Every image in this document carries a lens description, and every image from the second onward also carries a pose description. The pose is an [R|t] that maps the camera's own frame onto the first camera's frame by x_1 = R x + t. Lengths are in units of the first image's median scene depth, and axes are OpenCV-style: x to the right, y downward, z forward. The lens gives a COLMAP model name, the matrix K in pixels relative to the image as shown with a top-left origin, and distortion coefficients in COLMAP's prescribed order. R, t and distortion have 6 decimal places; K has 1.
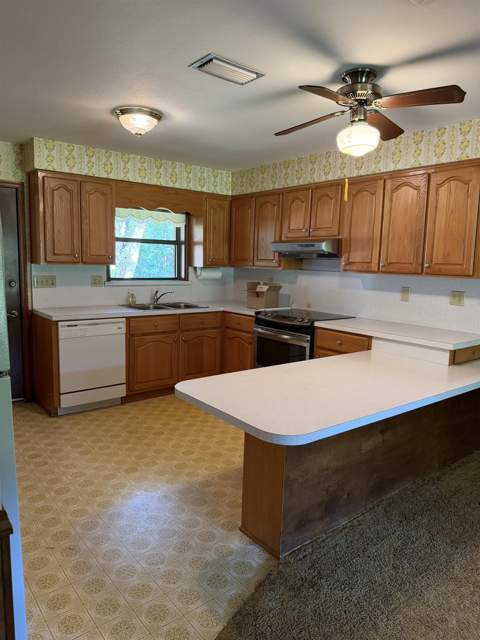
lens RADIAL K [[447.7, 0, 240.0], [0, 447.7, 320.0], [0, 0, 1]] dist [0.046568, -0.001632]
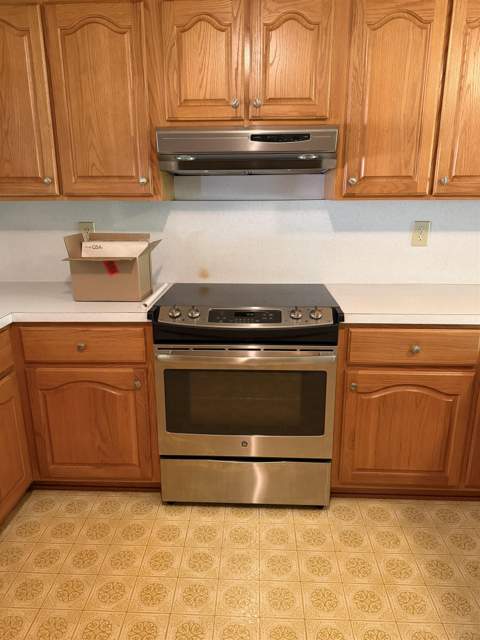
lens RADIAL K [[447.7, 0, 240.0], [0, 447.7, 320.0], [0, 0, 1]] dist [0.046568, -0.001632]
pose [[0.659161, -0.233605, 0.714797, -0.219715], [0.120813, 0.971076, 0.205951, -0.093750], [-0.742234, -0.049398, 0.668318, 0.749387]]
